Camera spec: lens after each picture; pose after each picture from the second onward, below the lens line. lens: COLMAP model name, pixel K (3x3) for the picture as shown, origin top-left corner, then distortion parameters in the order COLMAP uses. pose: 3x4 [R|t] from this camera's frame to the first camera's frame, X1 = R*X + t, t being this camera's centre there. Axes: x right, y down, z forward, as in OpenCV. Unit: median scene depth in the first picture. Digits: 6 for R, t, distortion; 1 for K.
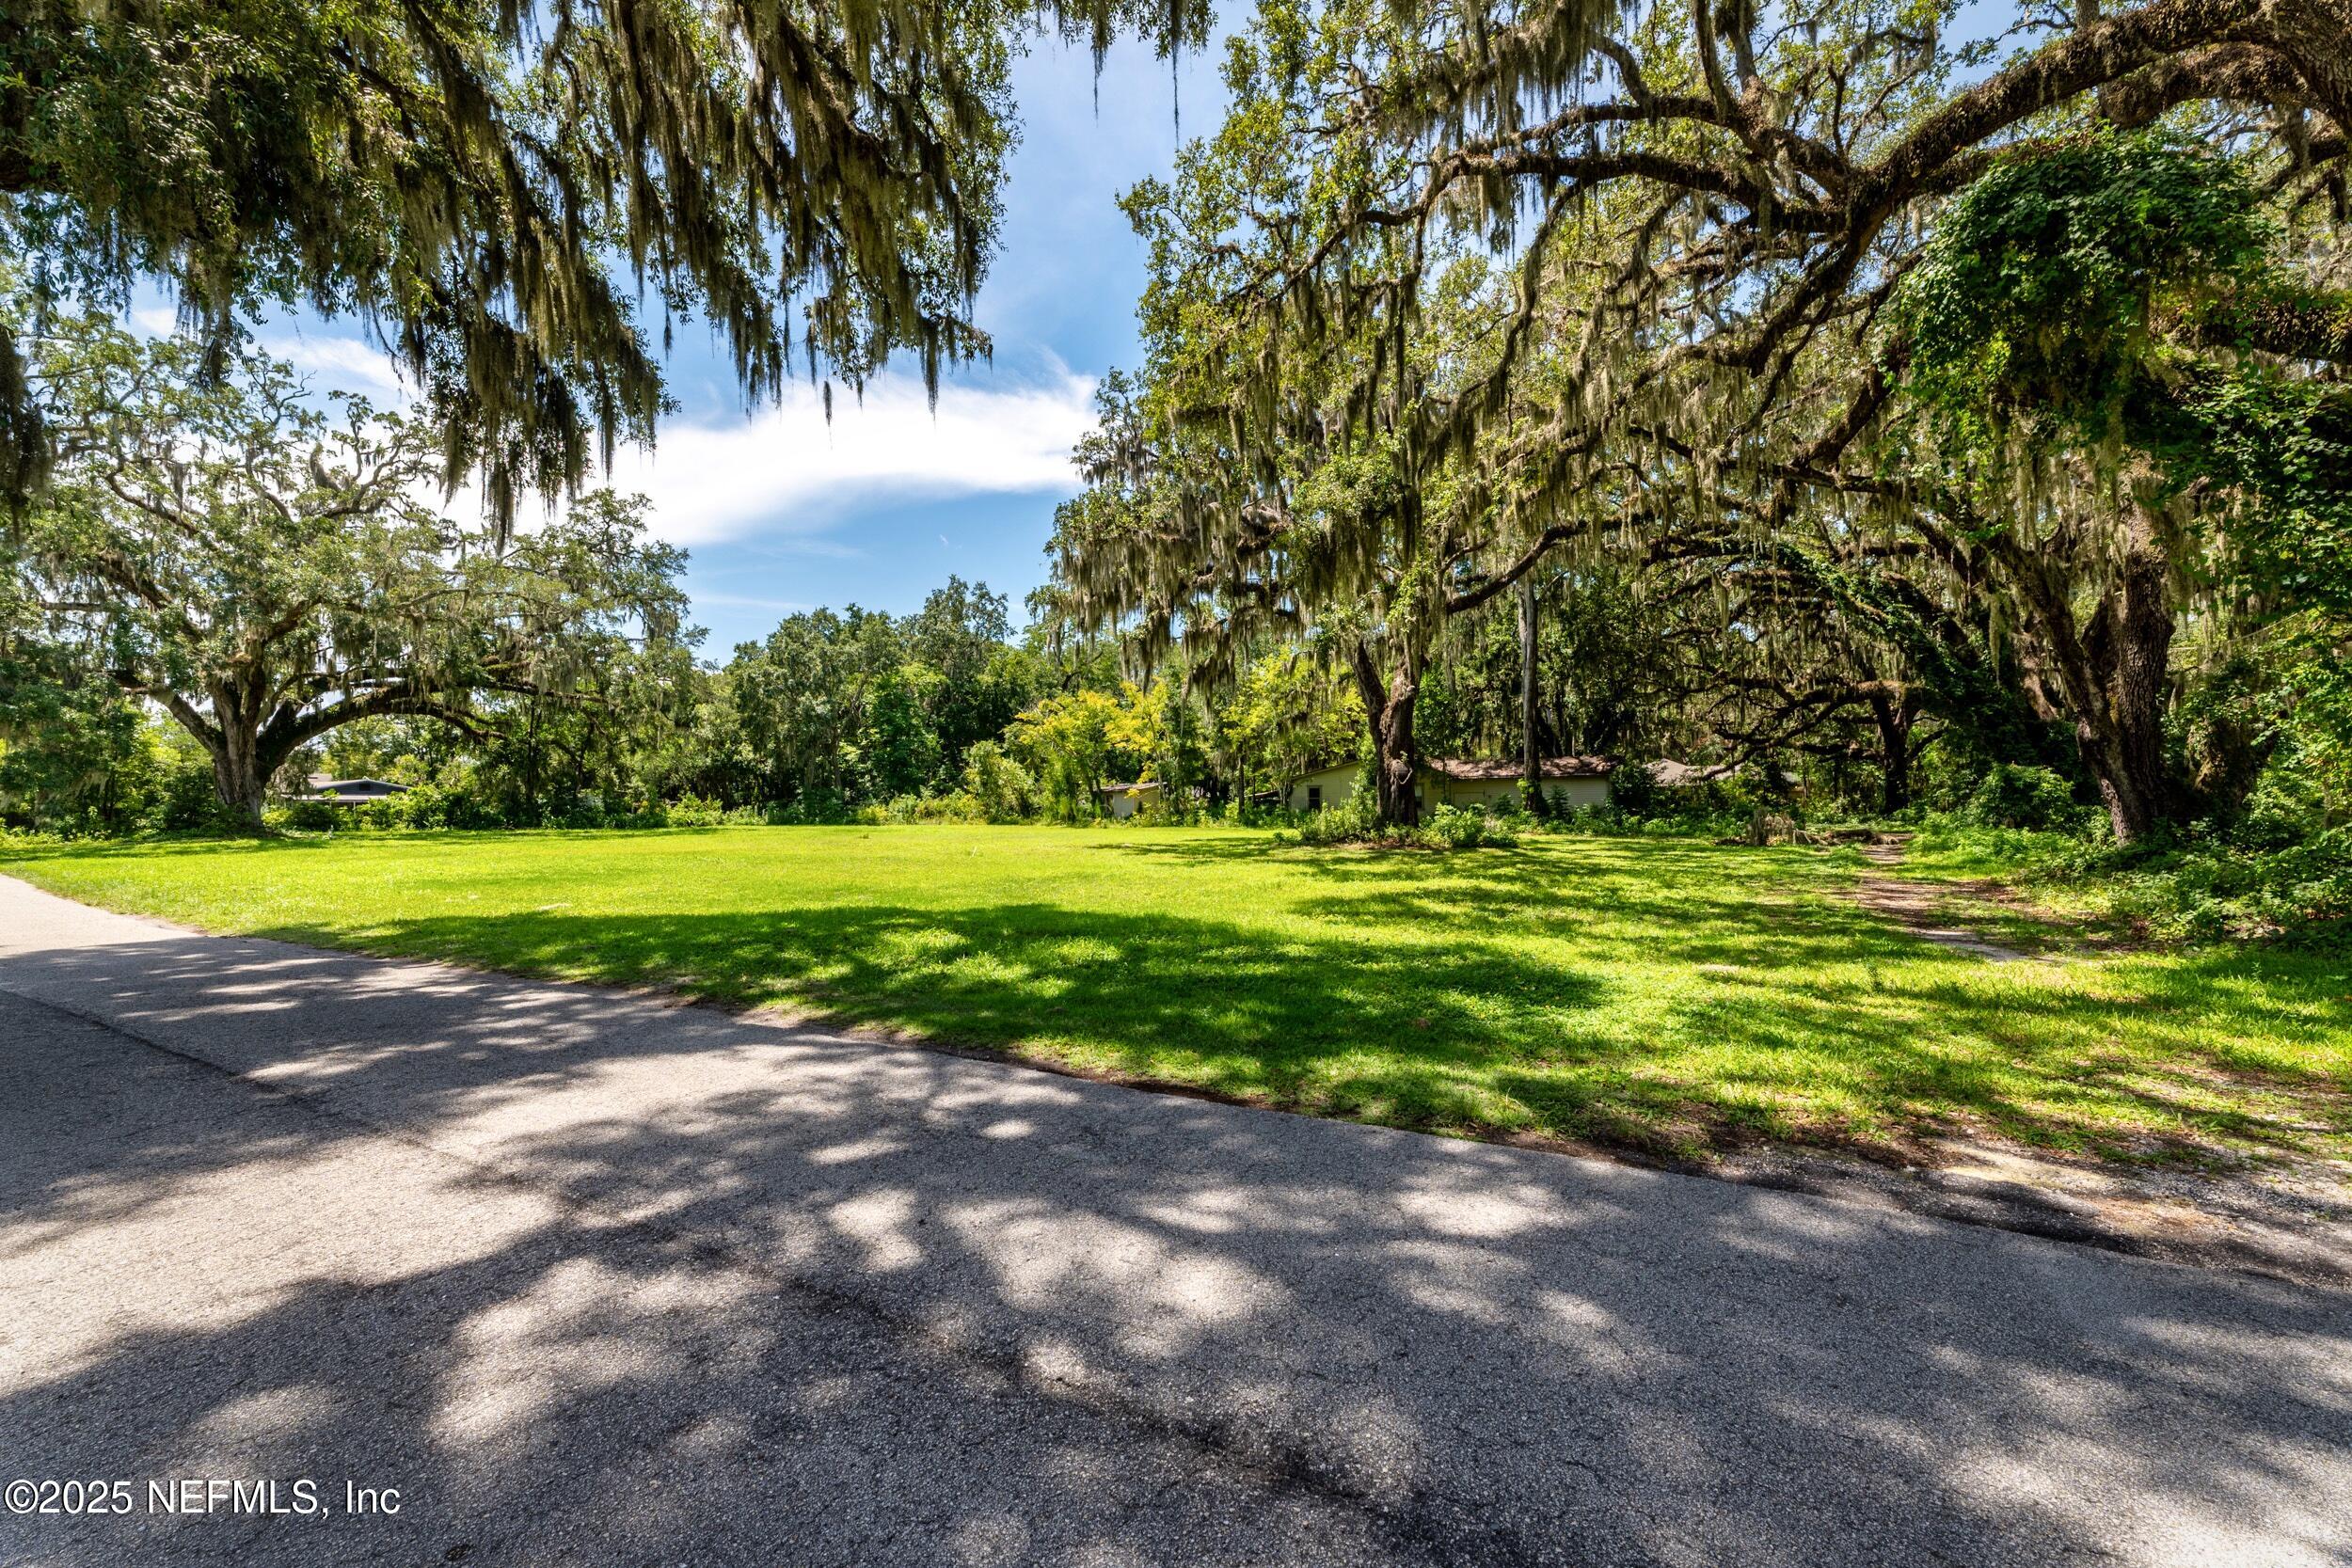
lens RADIAL K [[947.4, 0, 1175.5], [0, 947.4, 780.4], [0, 0, 1]] dist [0.025471, 0.000172]
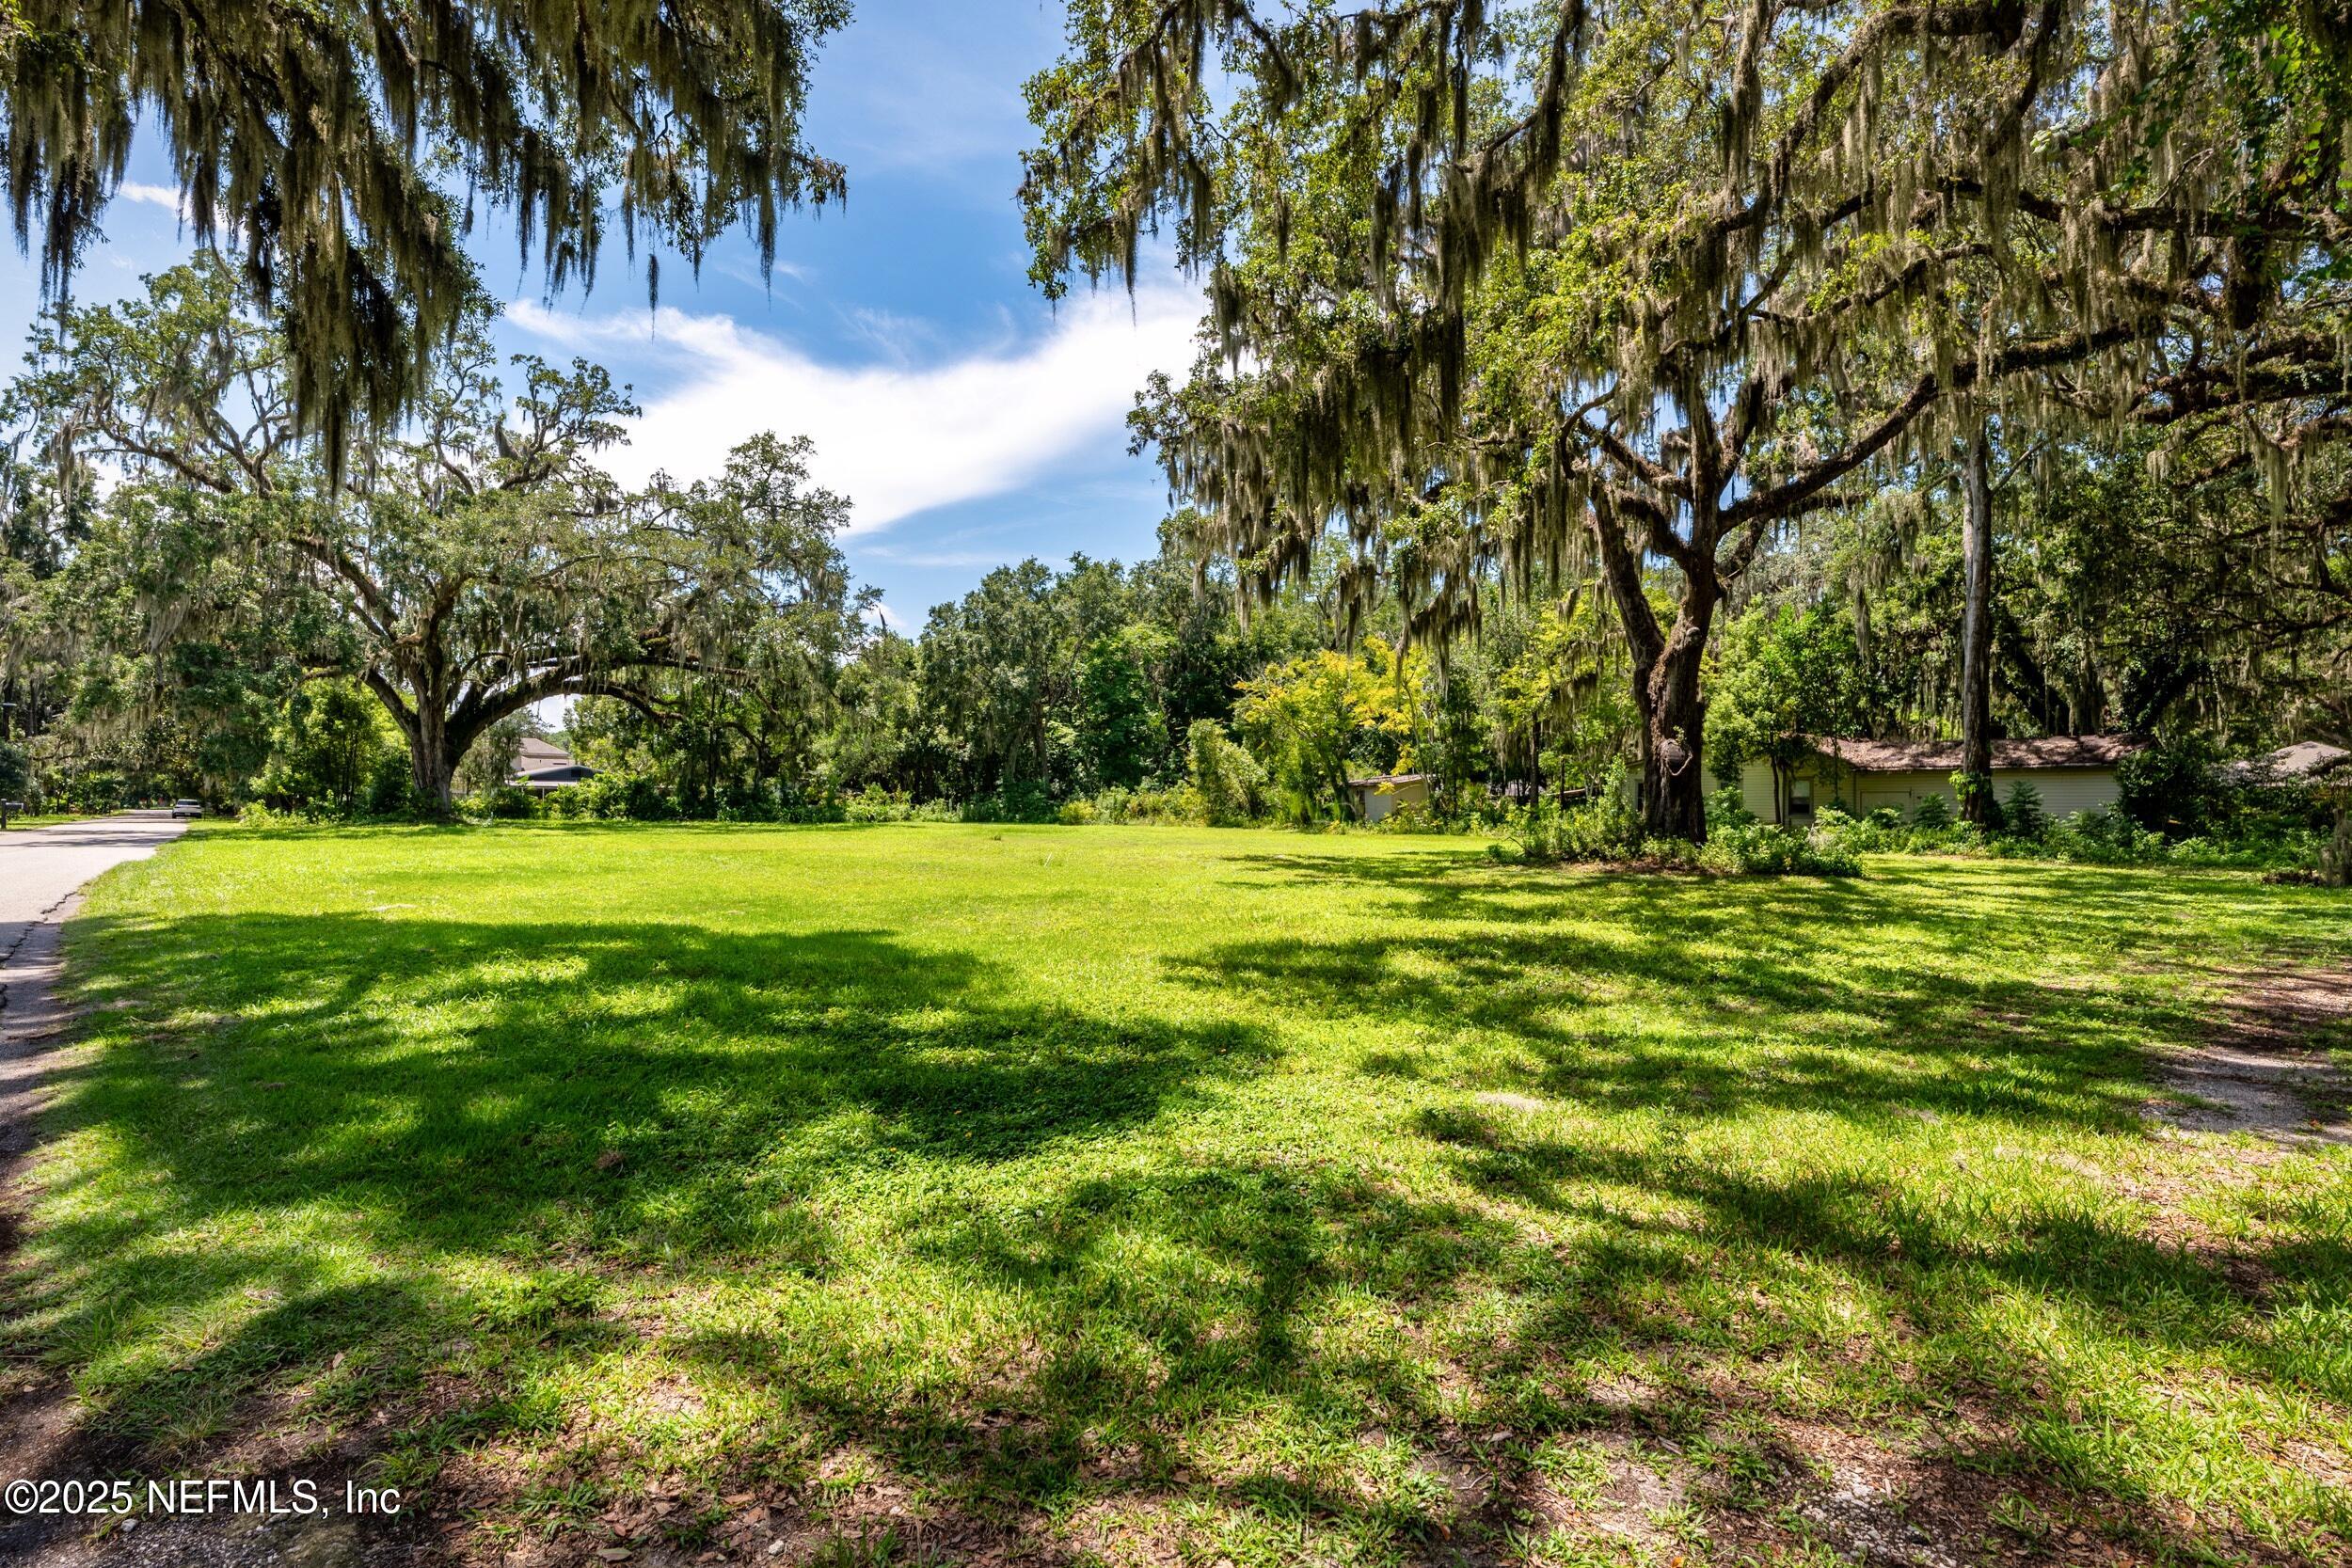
lens RADIAL K [[1223.2, 0, 1176.2], [0, 1223.2, 775.7], [0, 0, 1]] dist [0.002453, 0.000299]
pose [[0.952783, 0.006789, -0.303576, 0.093466], [-0.005975, 0.999976, 0.003610, 0.001448], [0.303593, -0.001626, 0.952800, 0.043991]]
